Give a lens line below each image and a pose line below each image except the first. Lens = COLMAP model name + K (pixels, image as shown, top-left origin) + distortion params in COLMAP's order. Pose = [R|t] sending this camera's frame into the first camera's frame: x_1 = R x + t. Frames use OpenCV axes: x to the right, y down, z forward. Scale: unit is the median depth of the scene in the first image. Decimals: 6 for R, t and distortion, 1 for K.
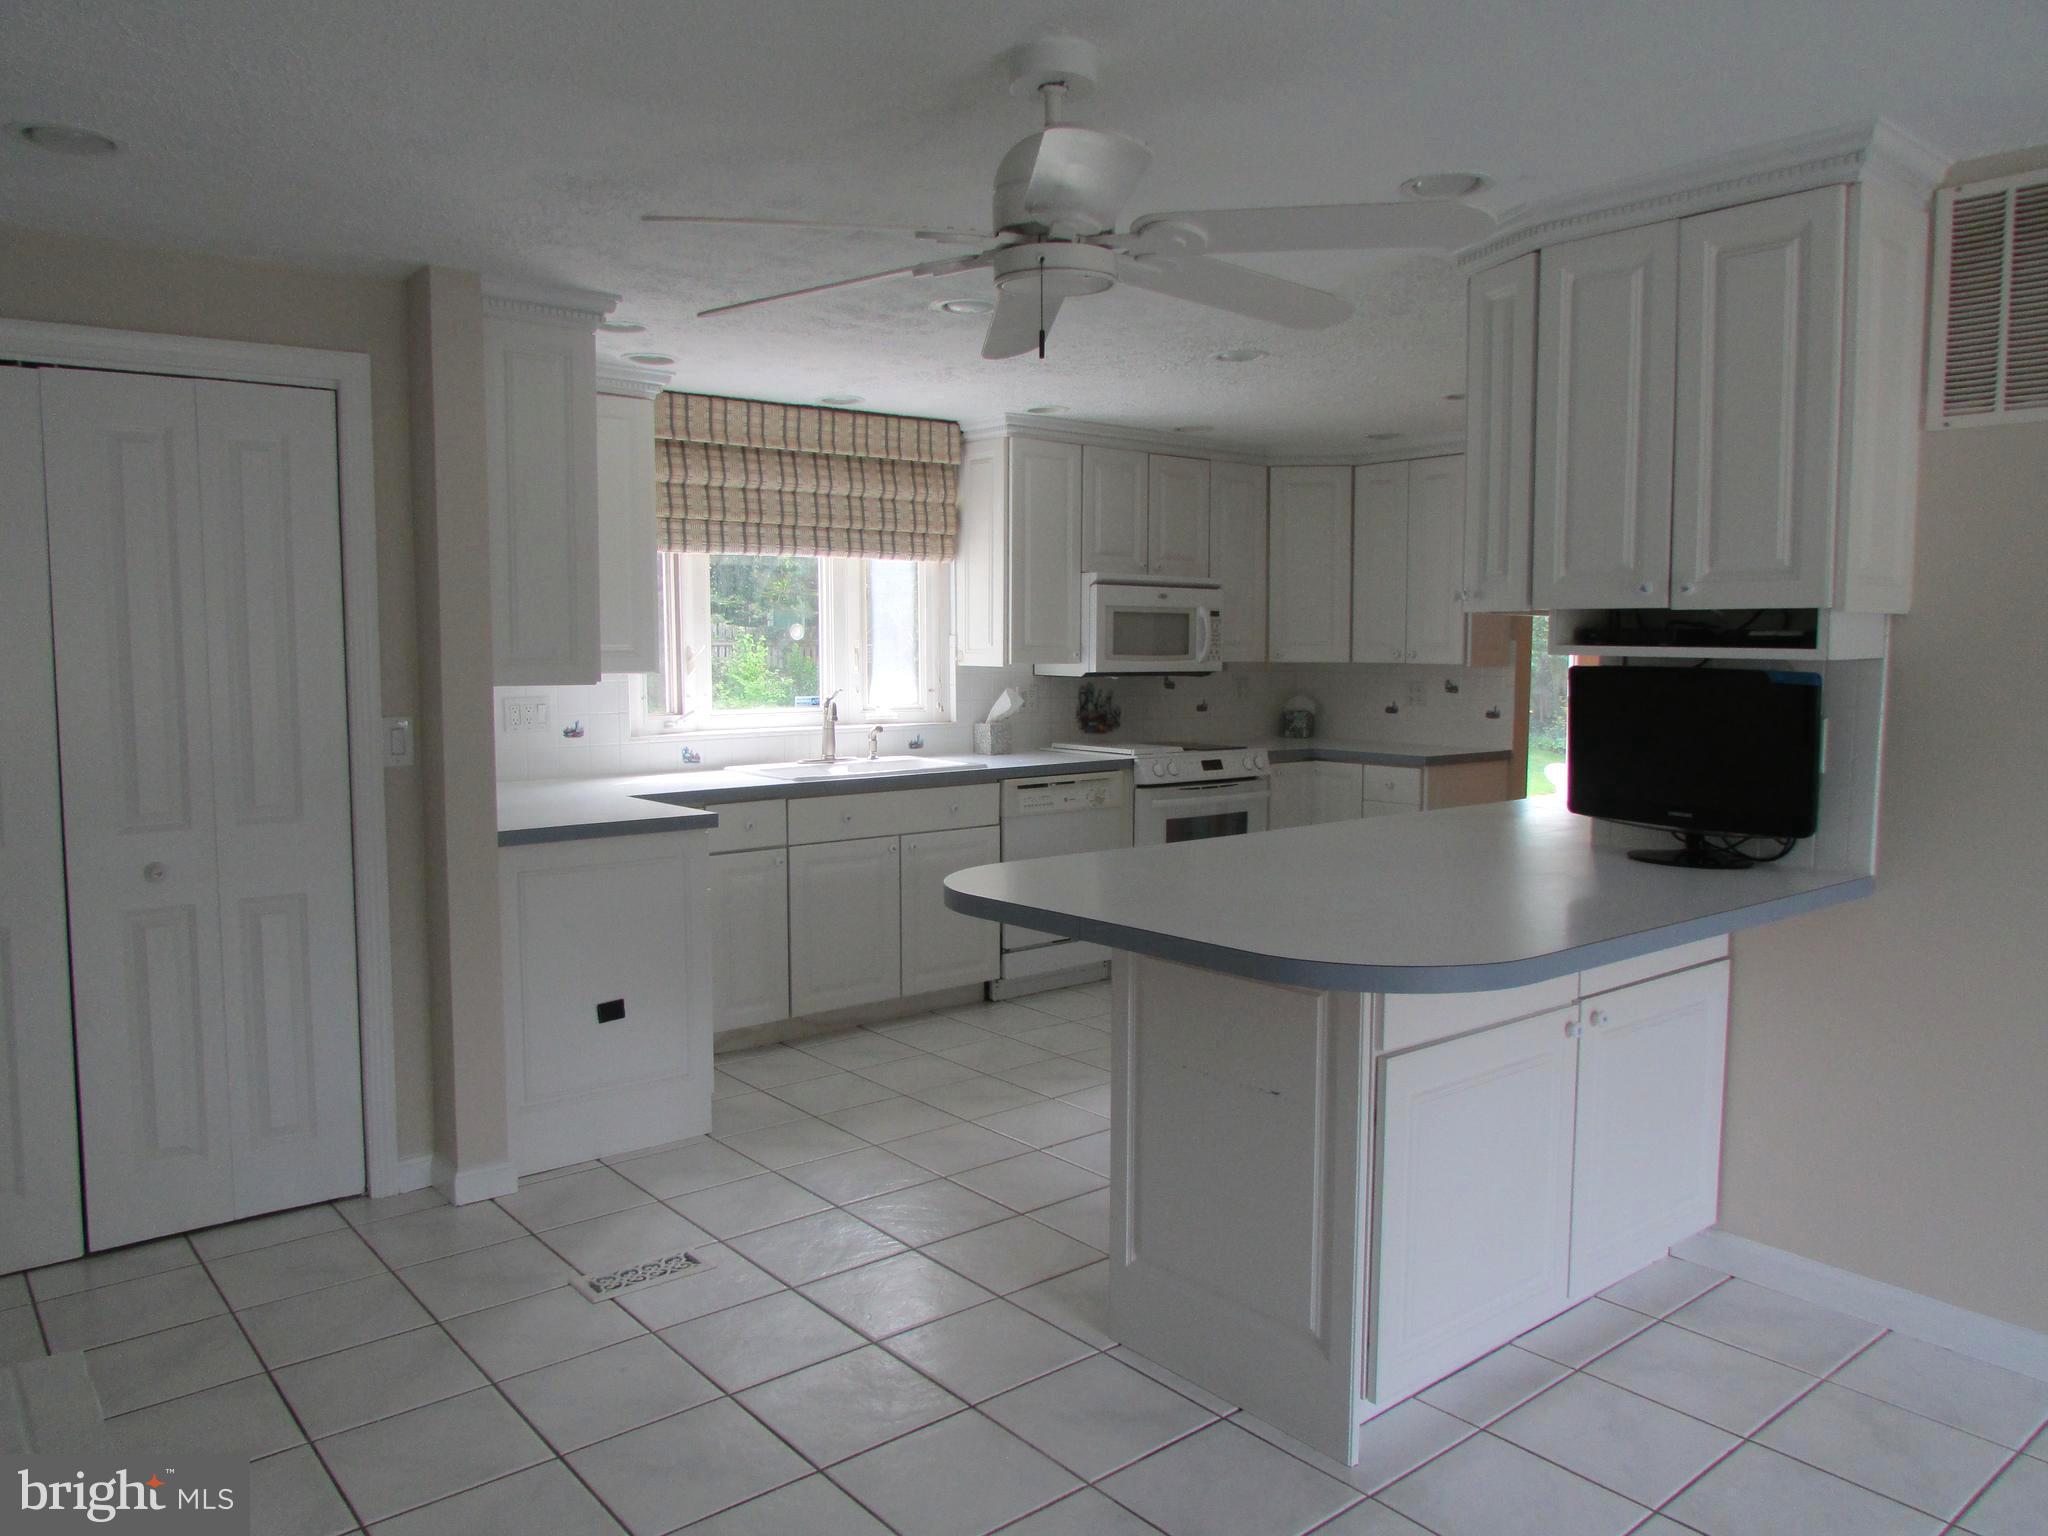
lens RADIAL K [[1485.2, 0, 1013.5], [0, 1485.2, 769.8], [0, 0, 1]] dist [-0.021762, 0.013308]
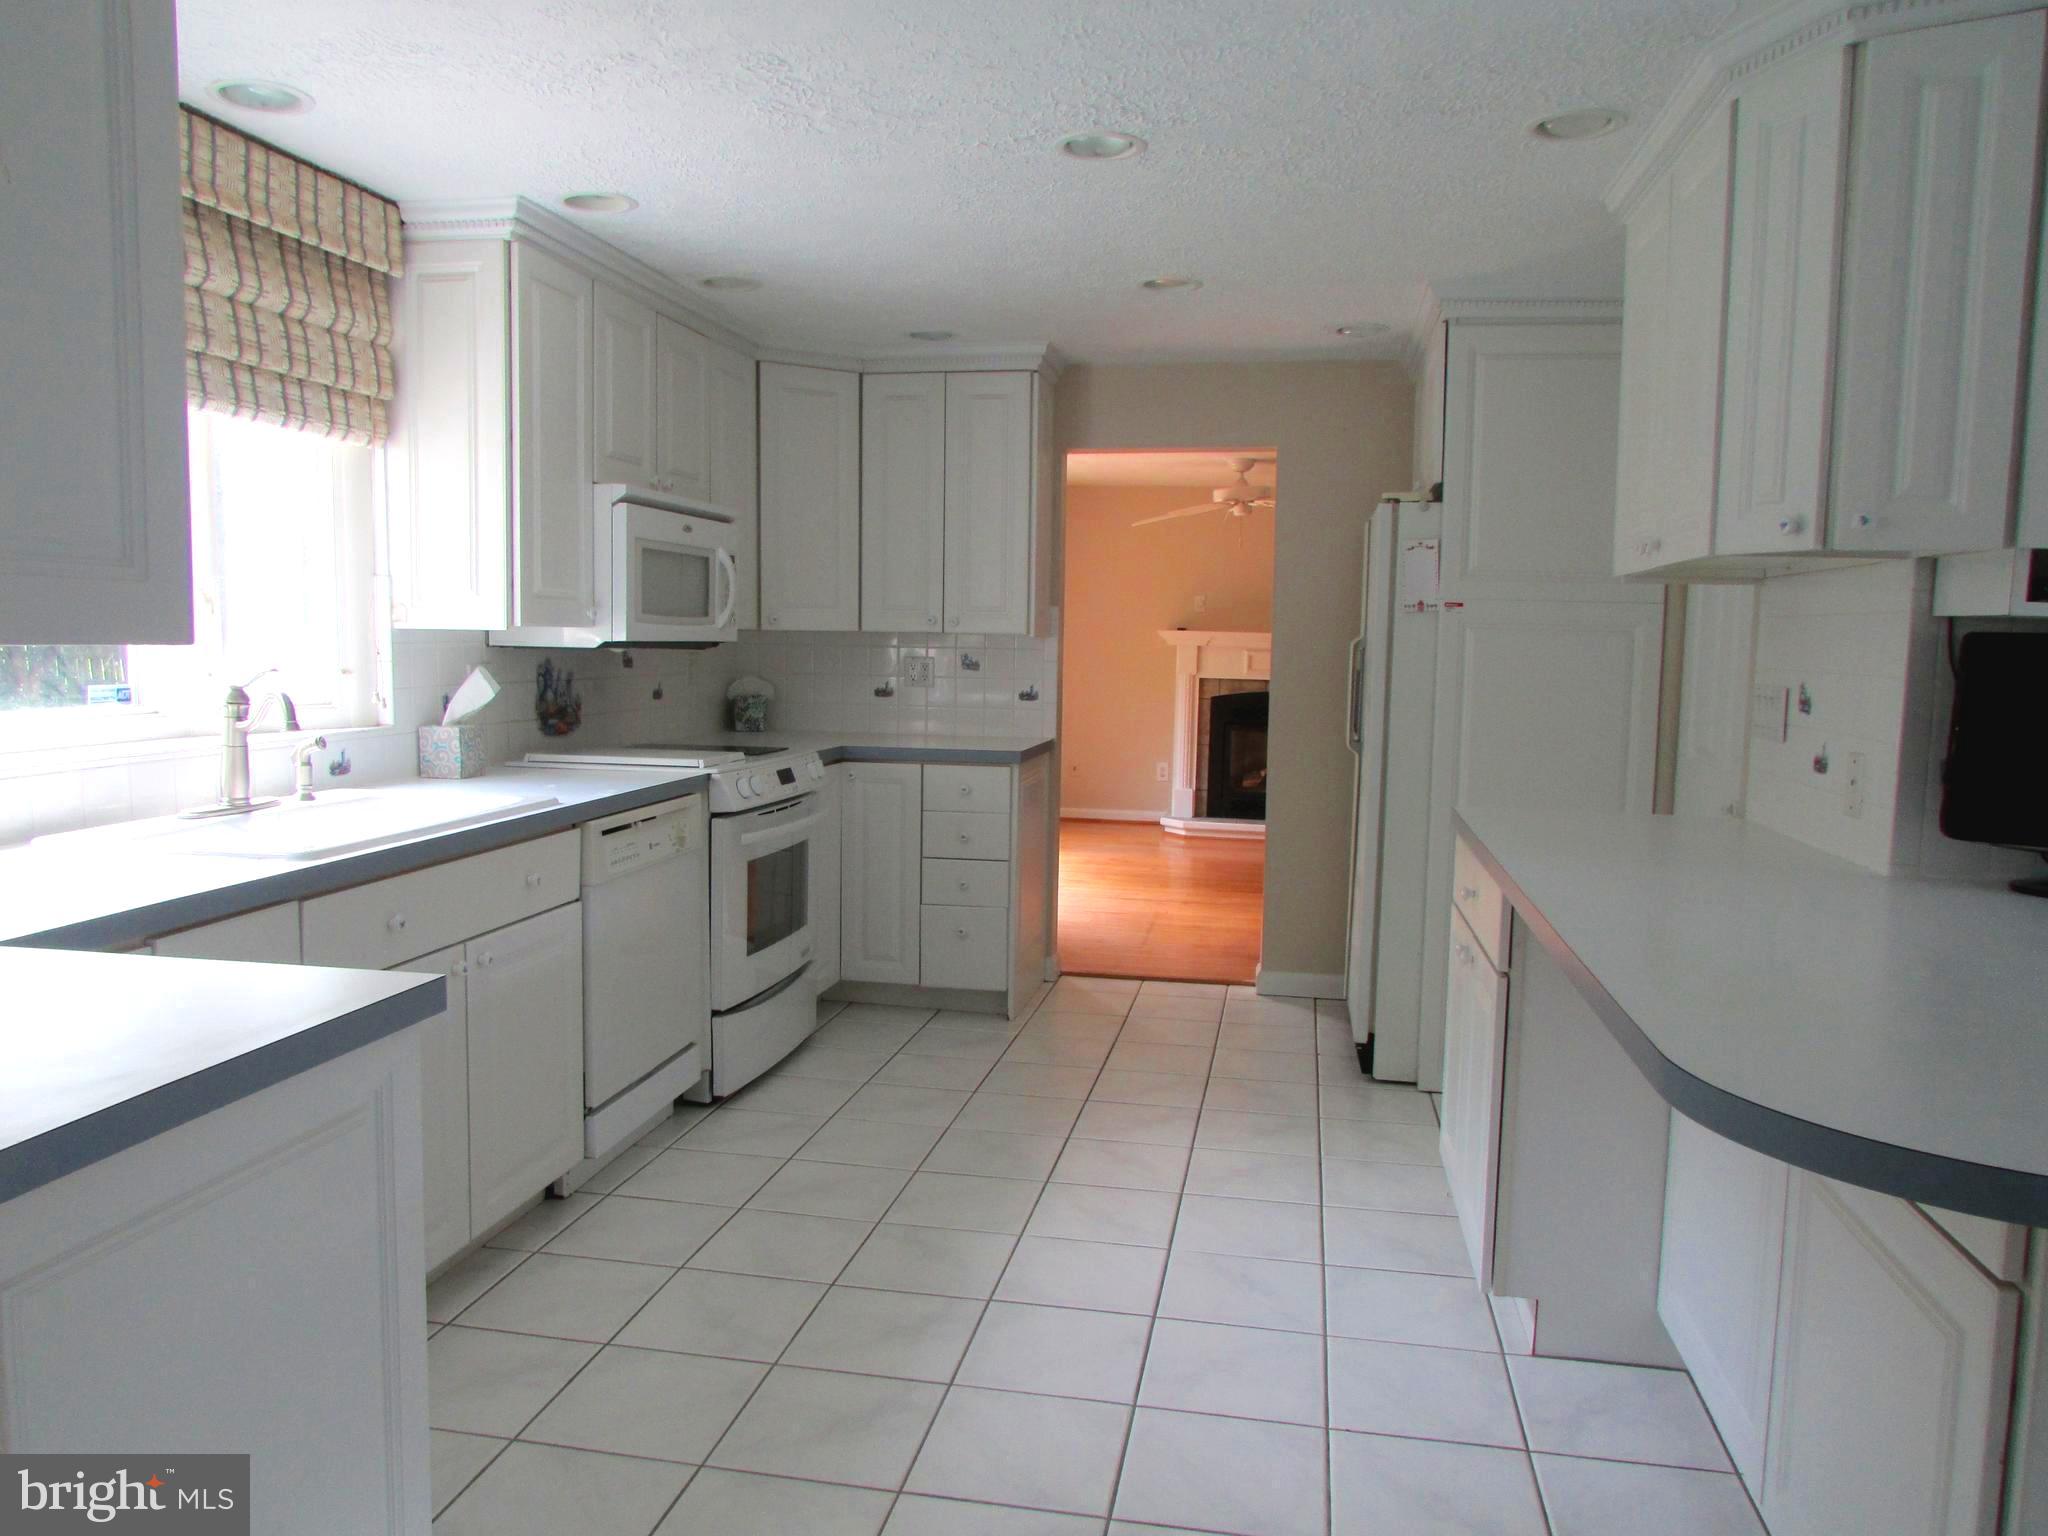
lens RADIAL K [[1485.2, 0, 1026.1], [0, 1485.2, 766.9], [0, 0, 1]] dist [-0.021762, 0.013308]
pose [[0.763652, -0.047911, 0.643848, -0.227421], [0.040987, 0.998829, 0.025713, -0.021047], [-0.644326, 0.006754, 0.764721, 0.403118]]
